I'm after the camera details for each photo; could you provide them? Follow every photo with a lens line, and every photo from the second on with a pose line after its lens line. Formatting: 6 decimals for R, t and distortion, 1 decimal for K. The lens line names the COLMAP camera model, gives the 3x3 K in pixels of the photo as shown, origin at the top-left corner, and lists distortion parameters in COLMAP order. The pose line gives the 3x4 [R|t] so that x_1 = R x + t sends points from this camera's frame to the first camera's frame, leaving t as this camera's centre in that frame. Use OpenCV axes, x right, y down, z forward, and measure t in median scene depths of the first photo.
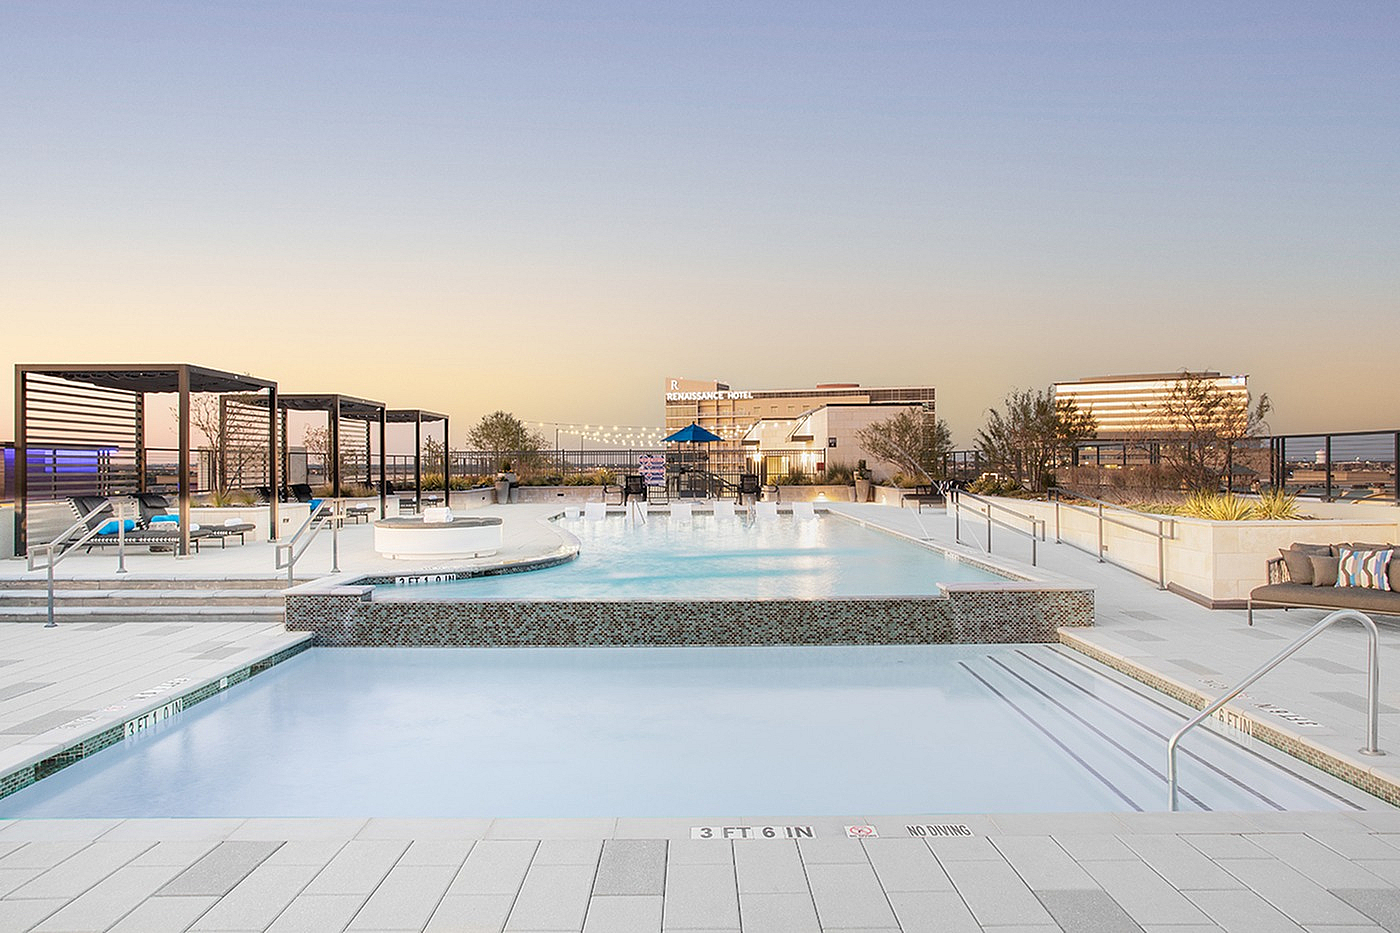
lens RADIAL K [[934.5, 0, 692.6], [0, 934.5, 465.7], [0, 0, 1]] dist [-0.031385, 0.004822]
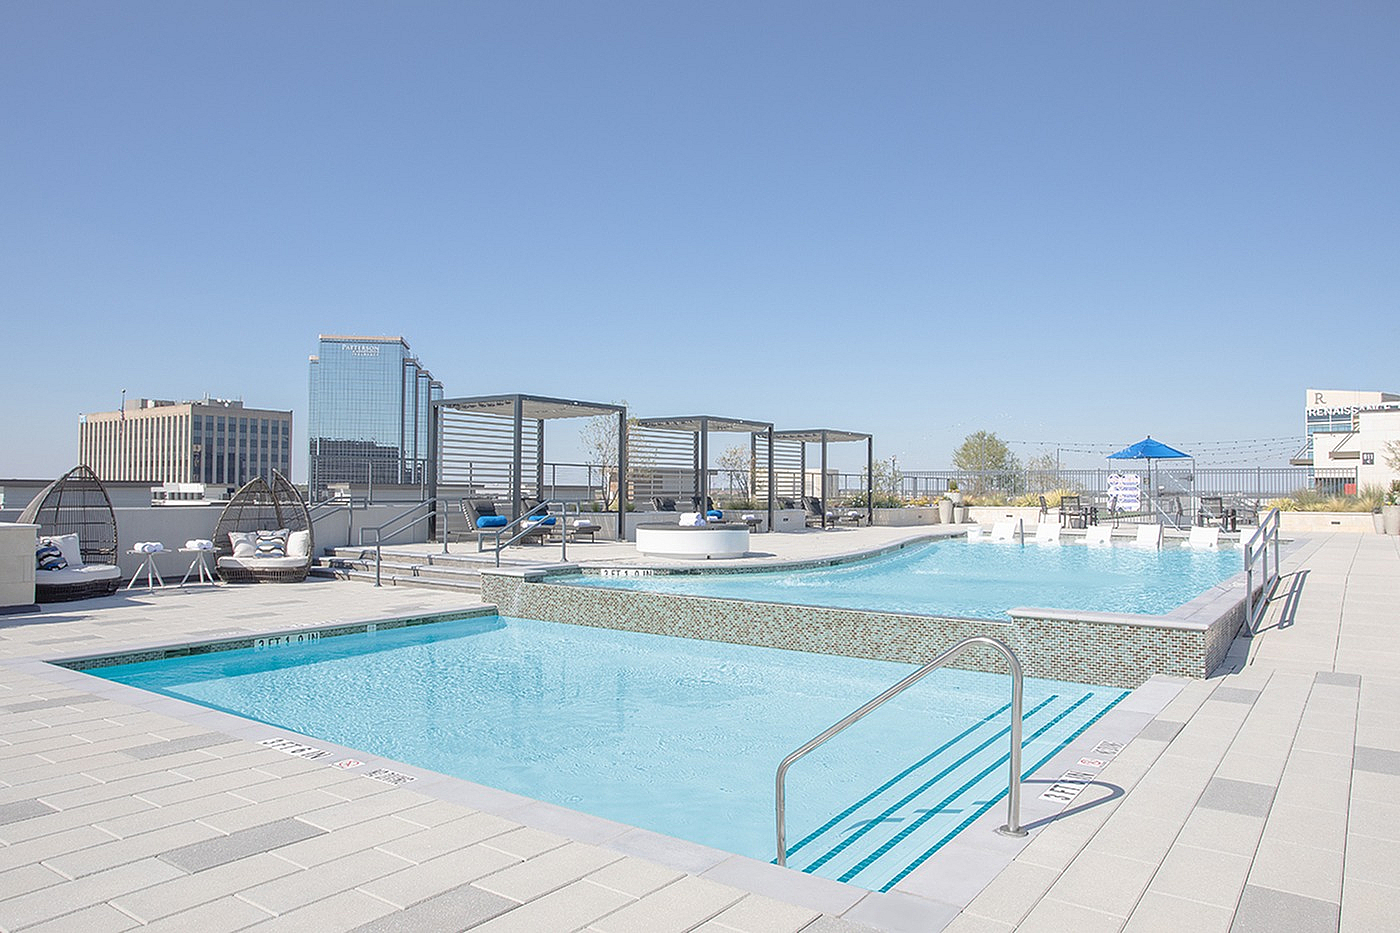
lens RADIAL K [[934.5, 0, 690.8], [0, 934.5, 469.5], [0, 0, 1]] dist [-0.031385, 0.004822]
pose [[0.811387, -0.003056, -0.584502, 0.379367], [-0.010617, 0.999744, -0.019965, 0.015607], [0.584413, 0.022405, 0.811147, 0.099576]]
